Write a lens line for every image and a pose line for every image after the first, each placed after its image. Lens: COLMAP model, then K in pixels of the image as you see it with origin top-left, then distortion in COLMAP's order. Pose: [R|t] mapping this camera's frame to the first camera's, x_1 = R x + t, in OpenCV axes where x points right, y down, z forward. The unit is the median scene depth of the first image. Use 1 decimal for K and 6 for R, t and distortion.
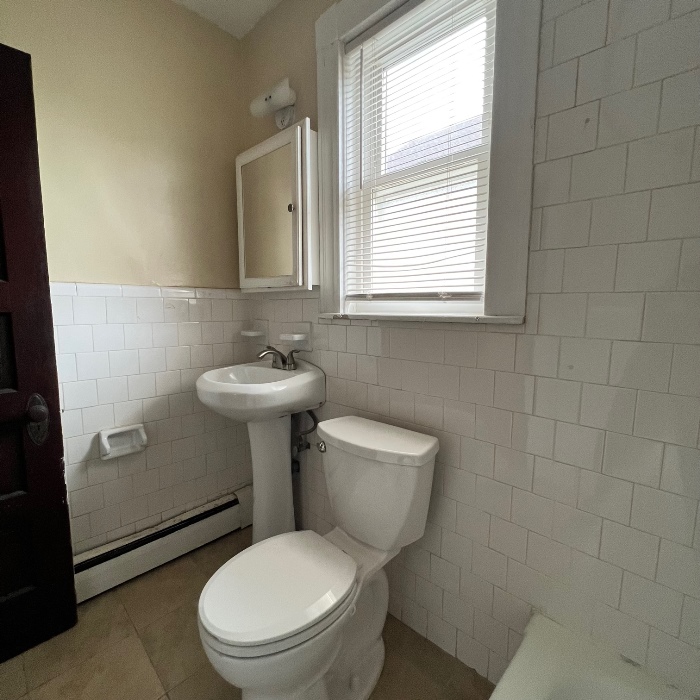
lens RADIAL K [[372.5, 0, 351.8], [0, 372.5, 351.2], [0, 0, 1]] dist [-0.002732, 0.001319]
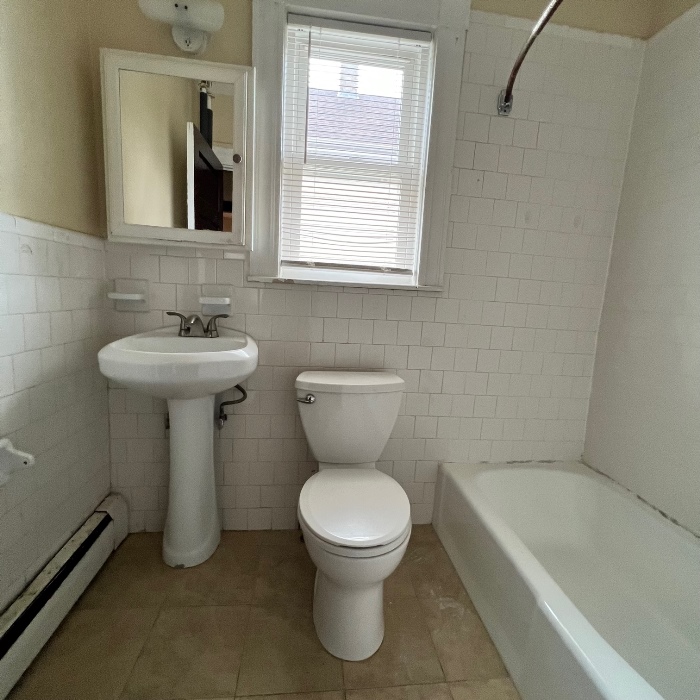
lens RADIAL K [[372.5, 0, 350.5], [0, 372.5, 350.6], [0, 0, 1]] dist [-0.002732, 0.001319]
pose [[0.628277, -0.088448, 0.772945, -0.728737], [0.039616, 0.995865, 0.081756, 0.024221], [-0.776980, -0.020745, 0.629183, 0.188085]]
